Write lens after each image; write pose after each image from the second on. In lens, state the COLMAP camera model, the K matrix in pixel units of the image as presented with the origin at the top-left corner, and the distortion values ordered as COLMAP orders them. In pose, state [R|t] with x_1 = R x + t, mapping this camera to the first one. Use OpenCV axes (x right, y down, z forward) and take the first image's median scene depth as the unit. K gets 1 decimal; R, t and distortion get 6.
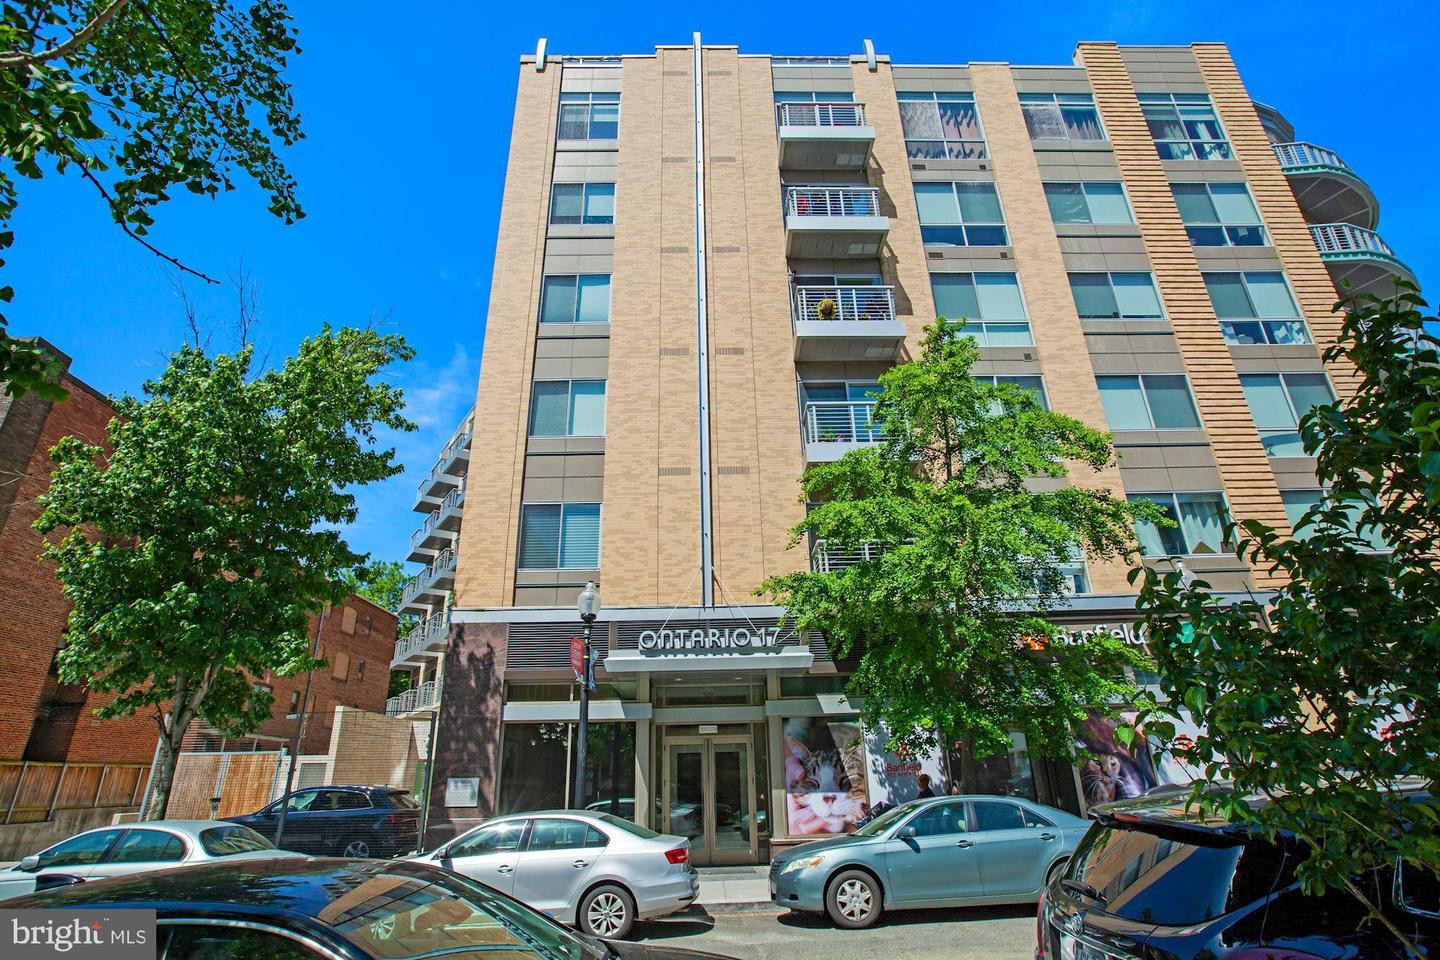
lens RADIAL K [[720.6, 0, 722.0], [0, 720.6, 510.7], [0, 0, 1]] dist [0.001256, 0.003344]
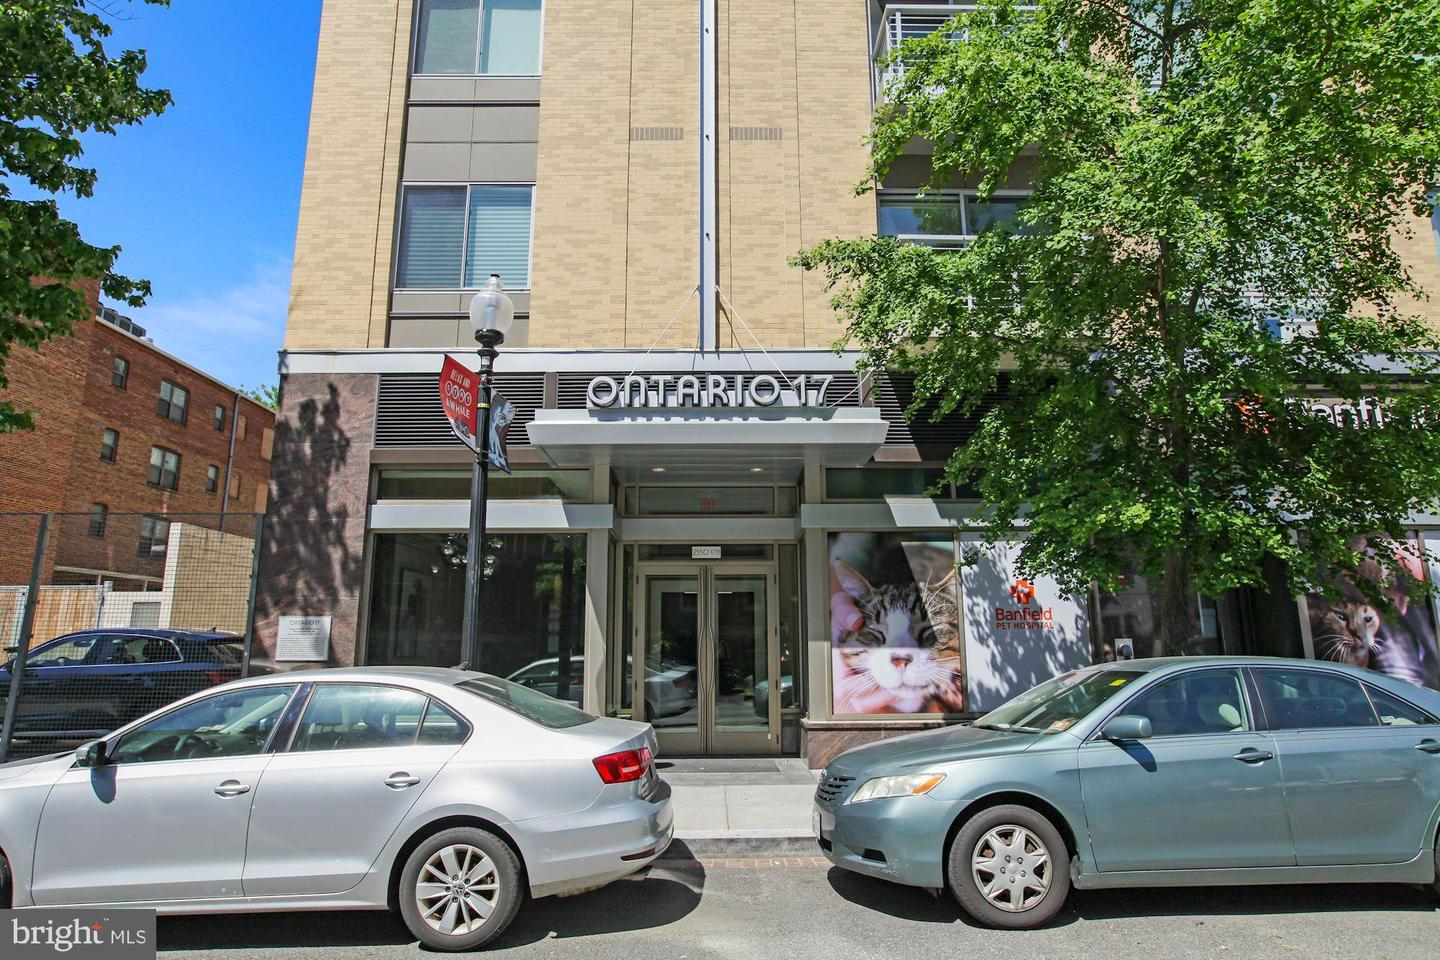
lens RADIAL K [[876.0, 0, 724.7], [0, 876.0, 478.4], [0, 0, 1]] dist [0.040654, 0.003871]
pose [[0.999788, 0.017890, -0.010168, 0.003346], [-0.015872, 0.984922, 0.172269, 0.117751], [0.013097, -0.172071, 0.984997, 0.280276]]
